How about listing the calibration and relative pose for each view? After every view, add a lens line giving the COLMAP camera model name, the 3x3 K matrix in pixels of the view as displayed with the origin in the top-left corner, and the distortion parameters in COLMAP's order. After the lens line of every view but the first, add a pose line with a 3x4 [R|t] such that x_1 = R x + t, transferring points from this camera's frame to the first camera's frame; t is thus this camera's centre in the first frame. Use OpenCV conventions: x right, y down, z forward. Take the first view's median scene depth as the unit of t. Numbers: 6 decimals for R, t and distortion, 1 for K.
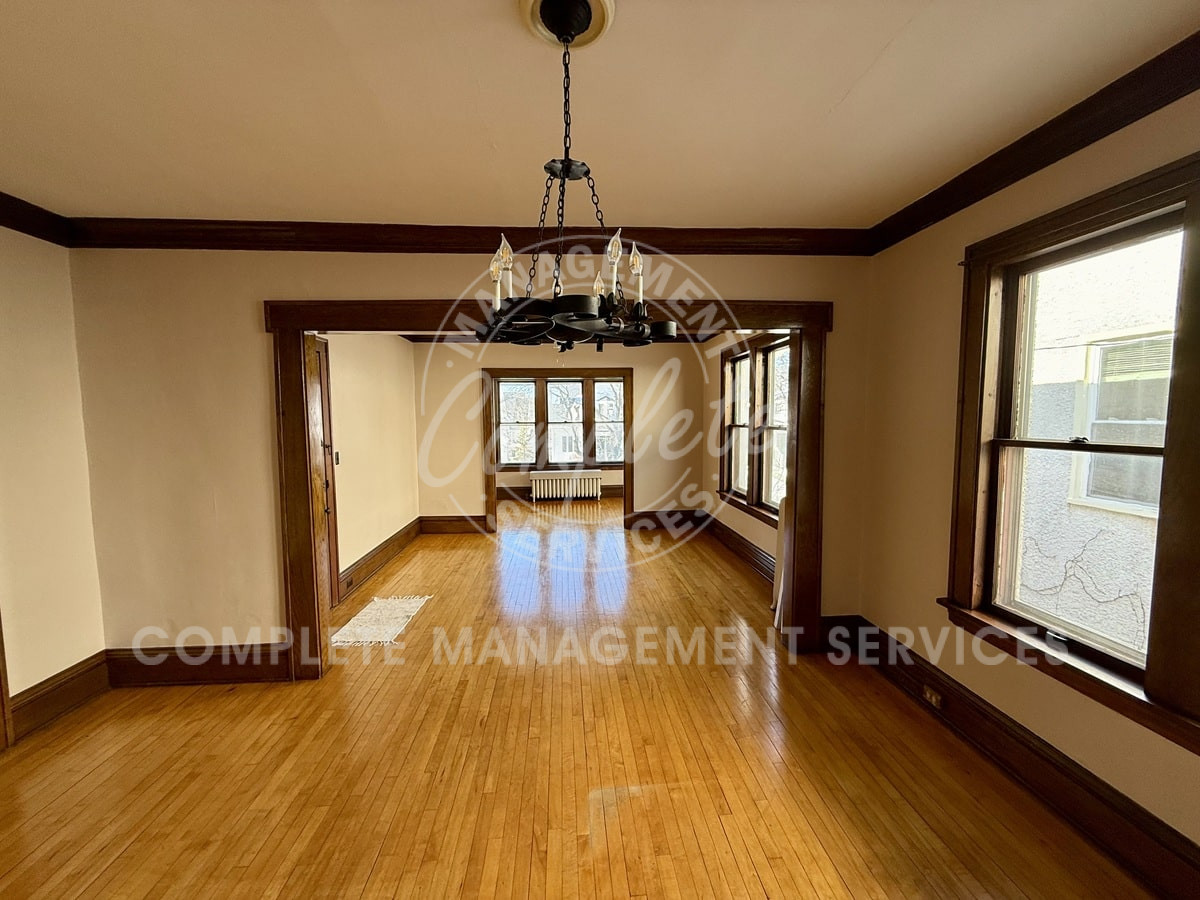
lens RADIAL K [[479.1, 0, 596.1], [0, 479.1, 450.0], [0, 0, 1]] dist [0.000630, 0.000031]
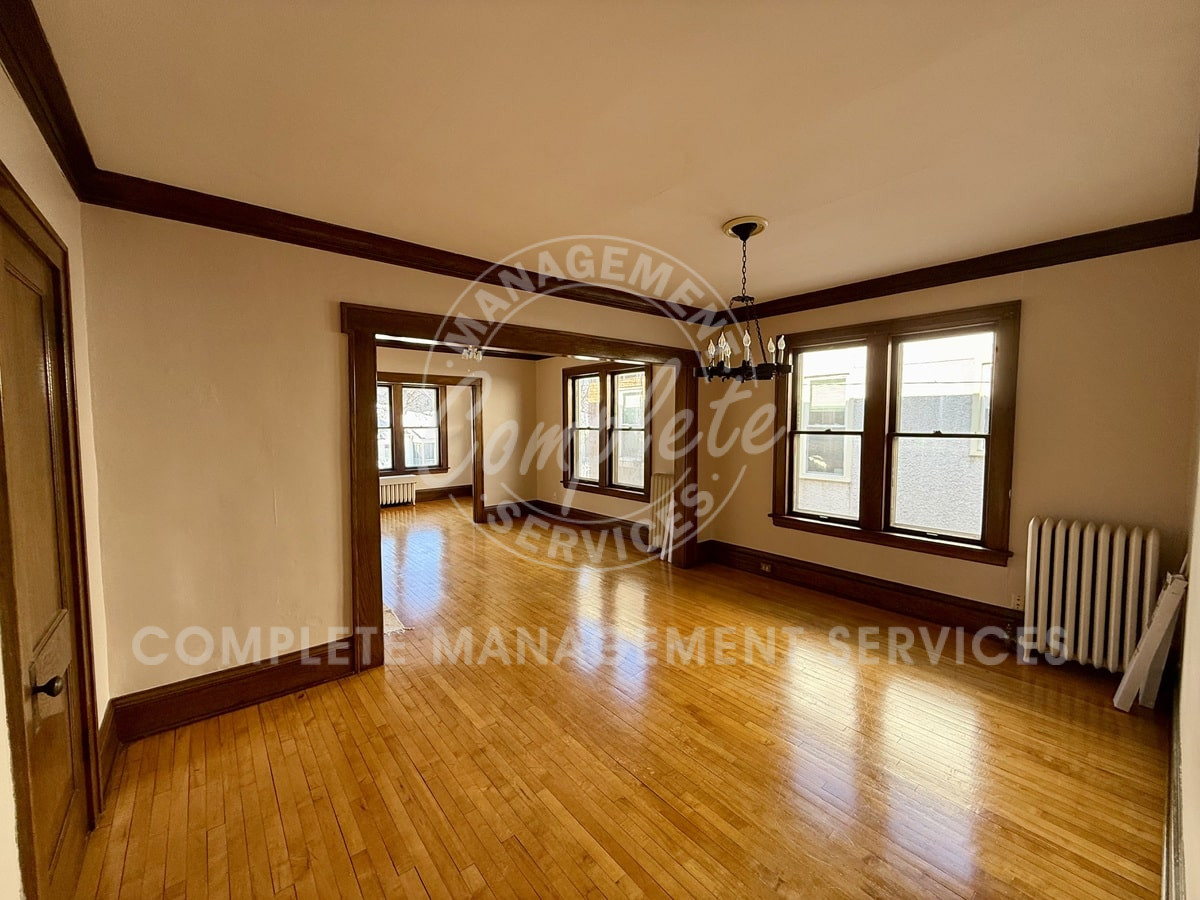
lens RADIAL K [[479.1, 0, 593.4], [0, 479.1, 451.9], [0, 0, 1]] dist [0.000630, 0.000031]
pose [[0.814266, -0.028657, 0.579784, -0.785938], [0.037618, 0.999286, -0.003439, 0.031132], [-0.579272, 0.024611, 0.814763, -0.135304]]
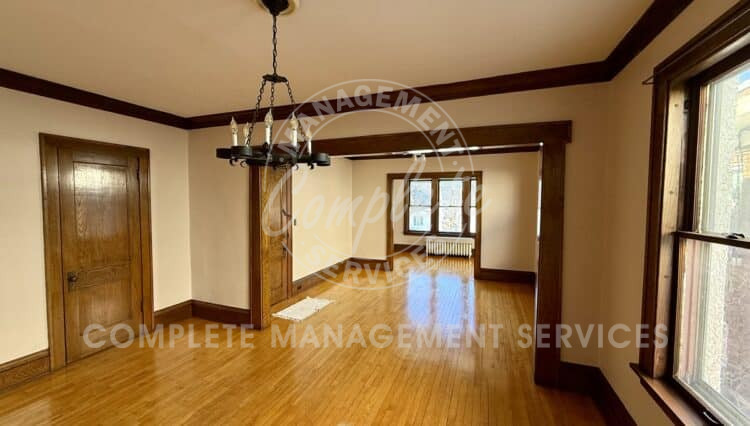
lens RADIAL K [[297.4, 0, 371.2], [0, 297.4, 213.0], [0, 0, 1]] dist [-0.000699, -0.000060]
pose [[0.906199, 0.033337, -0.421535, 0.349410], [-0.045991, 0.998744, -0.019884, -0.013577], [0.420343, 0.037406, 0.906594, 0.038867]]
